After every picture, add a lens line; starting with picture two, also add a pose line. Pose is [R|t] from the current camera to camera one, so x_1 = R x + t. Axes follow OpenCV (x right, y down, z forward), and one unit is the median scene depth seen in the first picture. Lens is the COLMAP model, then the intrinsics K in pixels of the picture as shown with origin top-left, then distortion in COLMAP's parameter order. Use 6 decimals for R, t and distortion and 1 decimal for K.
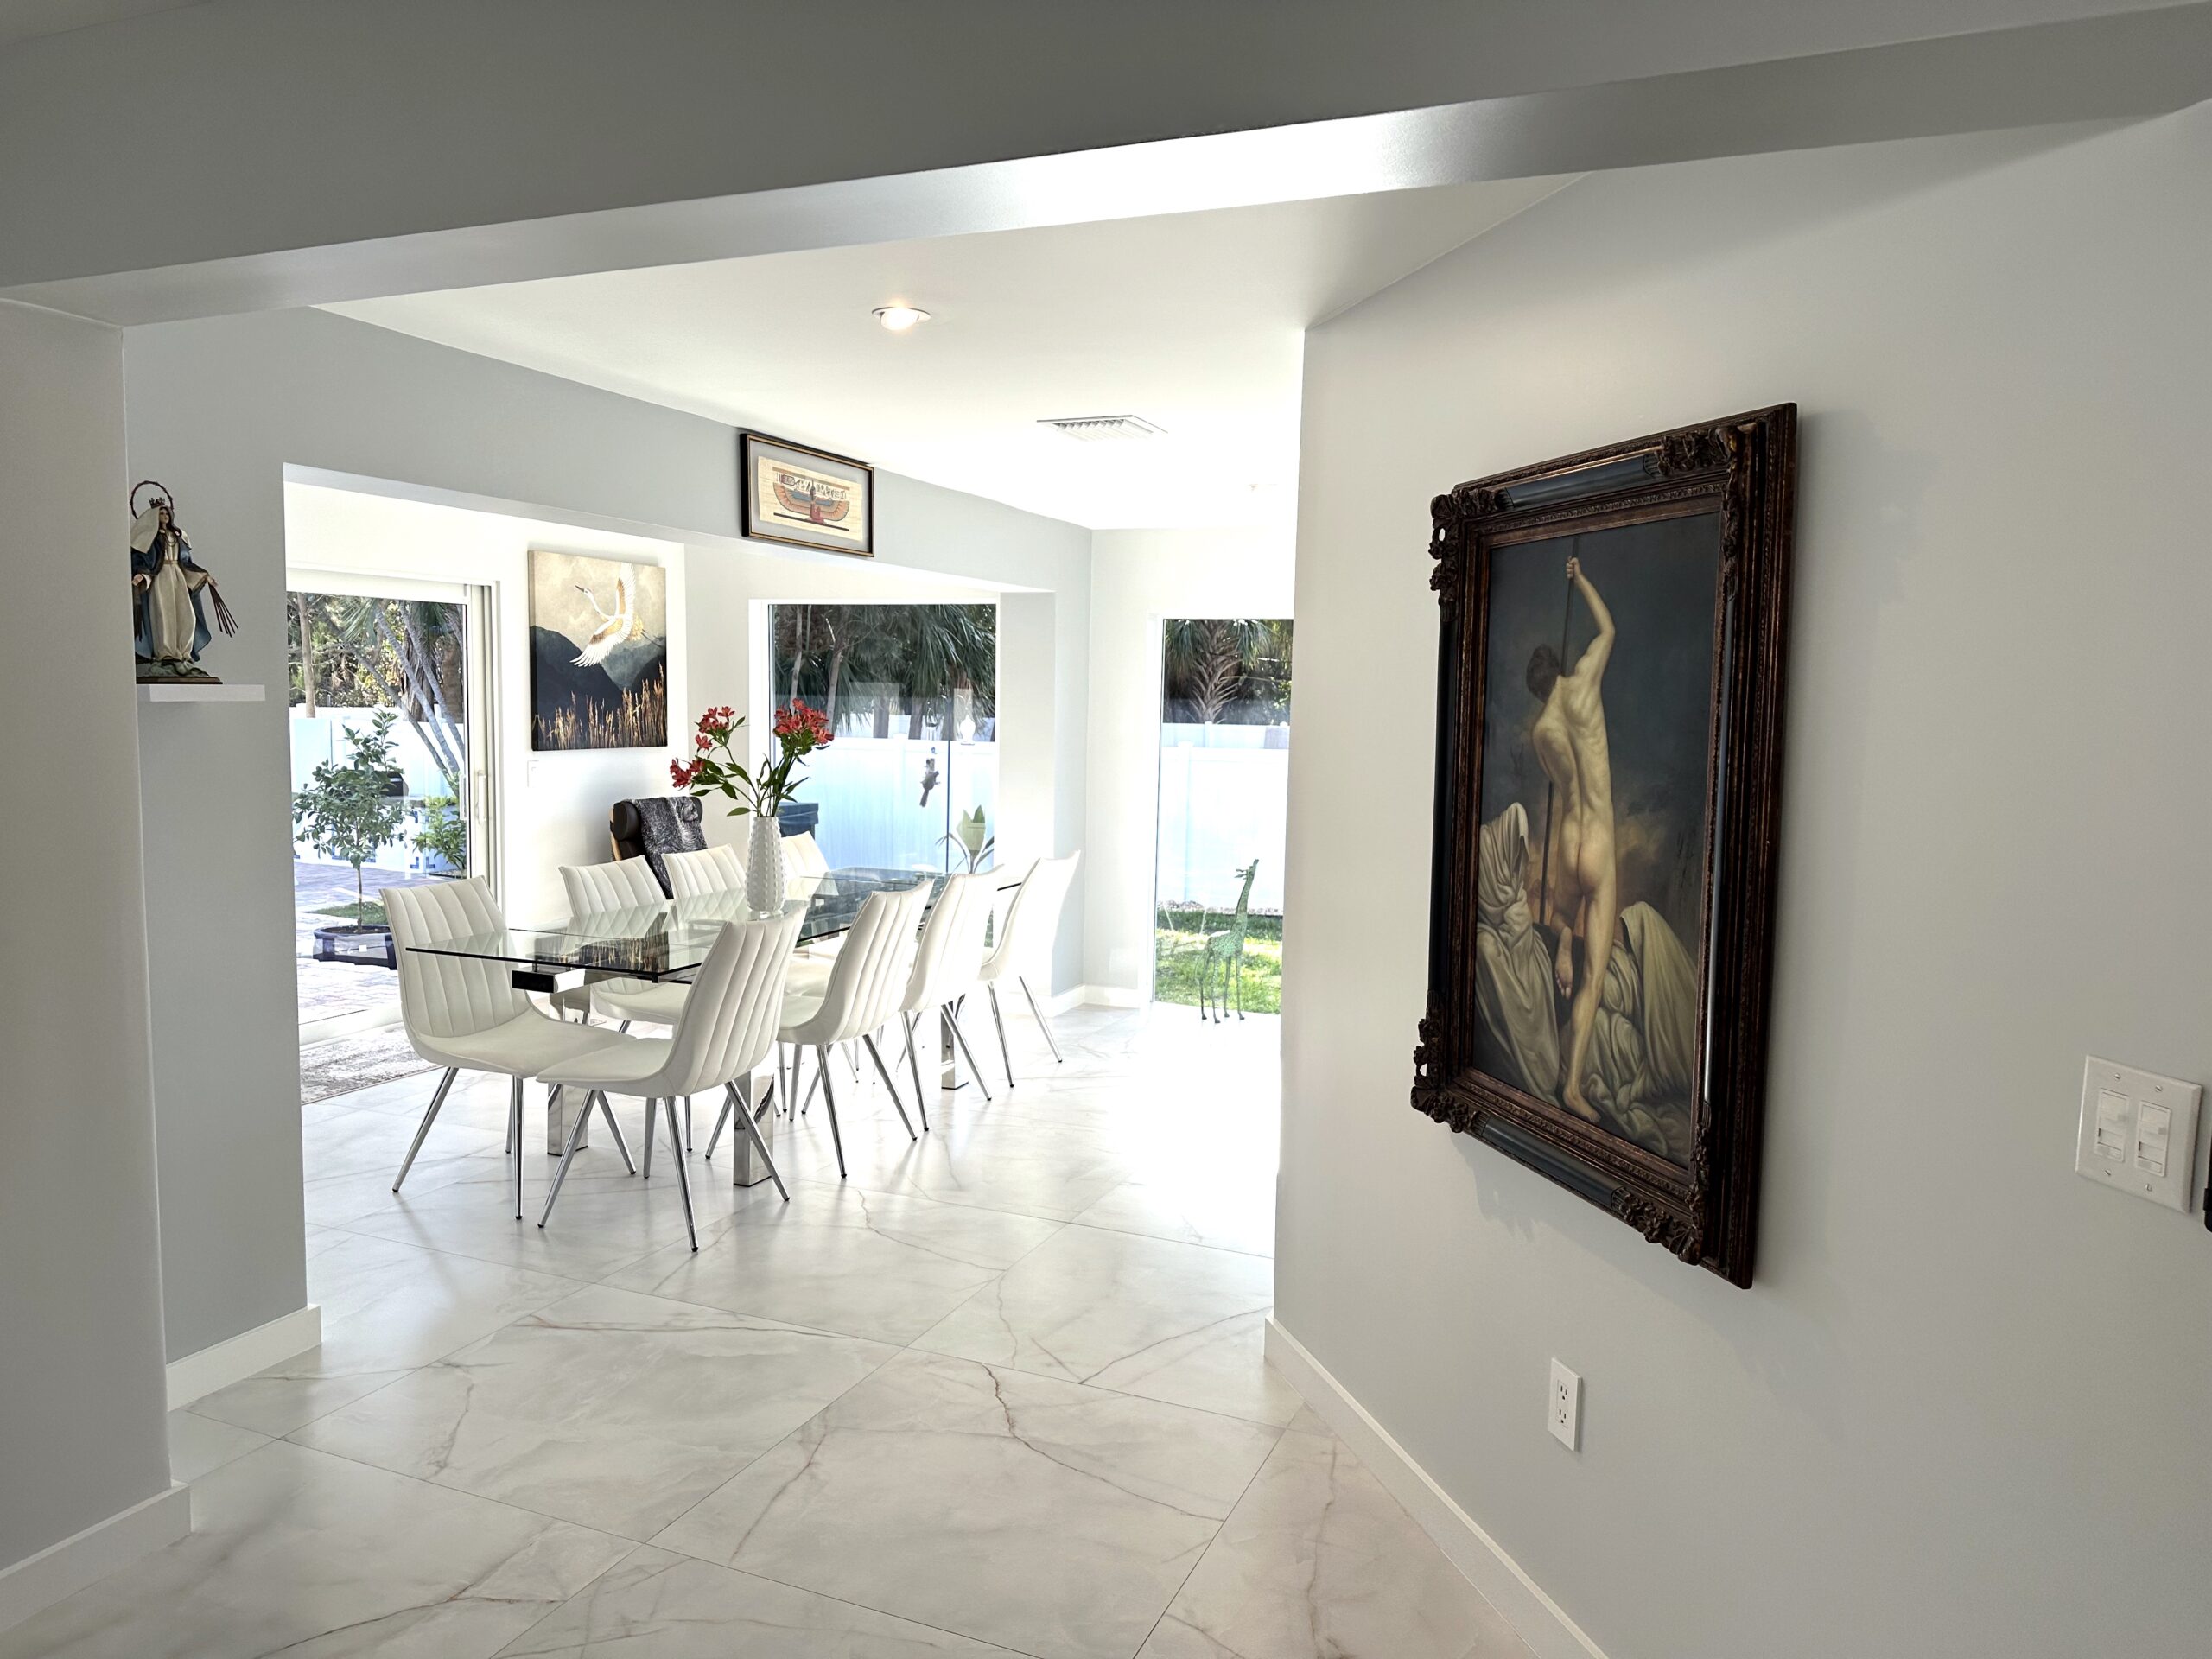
lens RADIAL K [[1547.0, 0, 1106.0], [0, 1547.0, 829.5], [0, 0, 1]] dist [-0.211653, -0.001193]
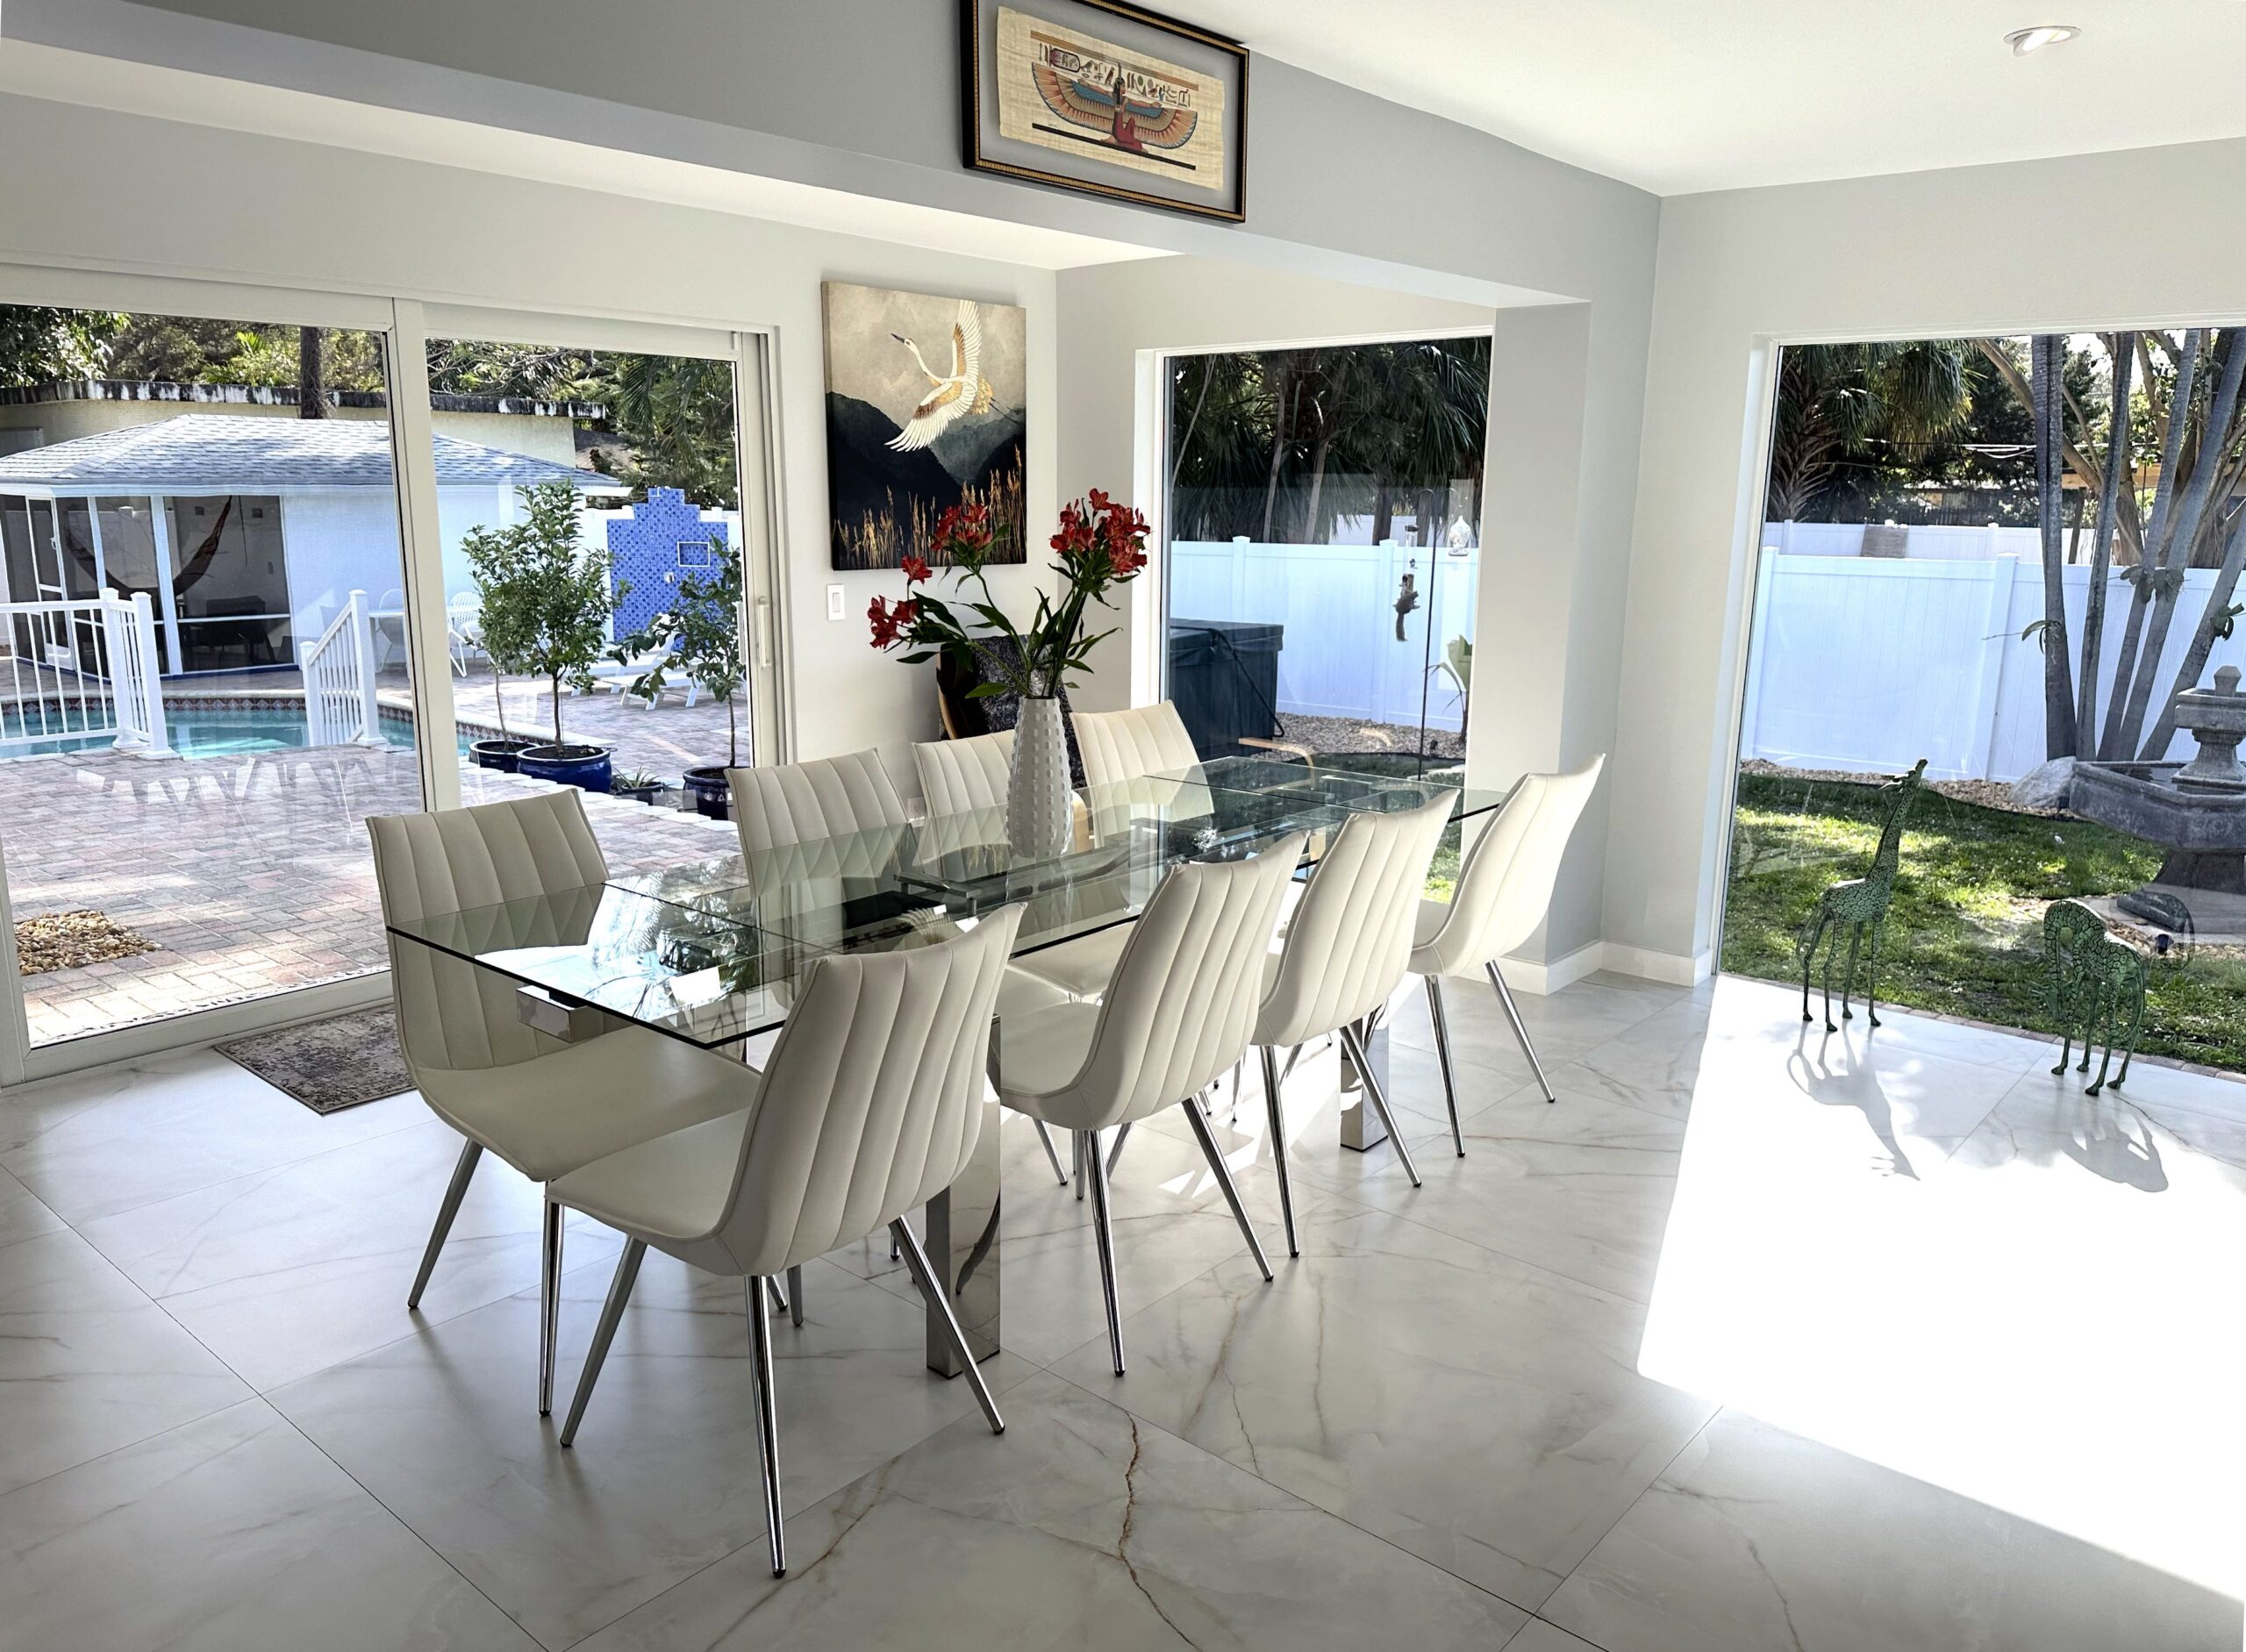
lens RADIAL K [[1566.8, 0, 1110.5], [0, 1566.8, 875.0], [0, 0, 1]] dist [0.038079, -0.002804]
pose [[0.948534, 0.056254, -0.311638, -0.005206], [-0.008756, 0.988378, 0.151762, -0.022617], [0.316553, -0.141222, 0.938003, 0.296385]]
